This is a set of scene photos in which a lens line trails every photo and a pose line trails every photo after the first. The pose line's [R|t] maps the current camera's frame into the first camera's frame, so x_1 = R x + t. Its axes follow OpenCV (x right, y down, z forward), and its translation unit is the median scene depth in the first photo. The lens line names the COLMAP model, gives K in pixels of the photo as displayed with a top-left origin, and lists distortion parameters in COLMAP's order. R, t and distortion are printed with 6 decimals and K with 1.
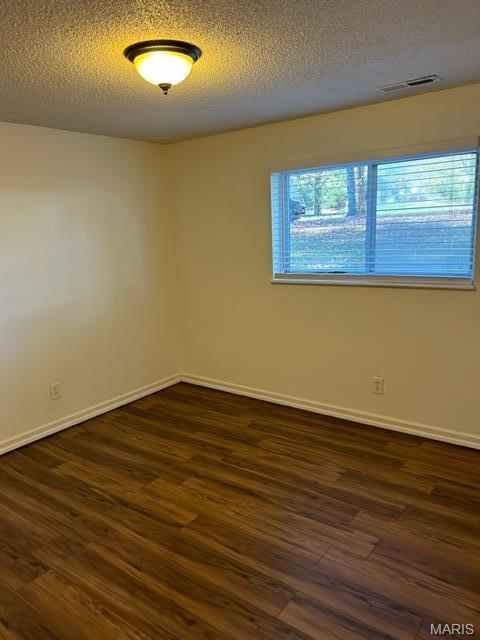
lens RADIAL K [[478.4, 0, 240.1], [0, 478.4, 320.4], [0, 0, 1]] dist [0.065404, -0.073881]
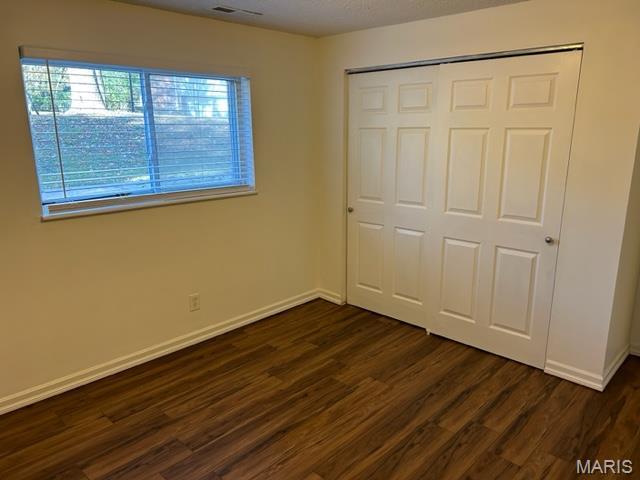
lens RADIAL K [[478.4, 0, 319.4], [0, 478.4, 239.9], [0, 0, 1]] dist [0.065404, -0.073881]
pose [[0.109150, -0.187062, 0.976265, -0.706459], [0.188868, 0.968145, 0.164390, -0.116024], [-0.975918, 0.166442, 0.141003, 0.660749]]
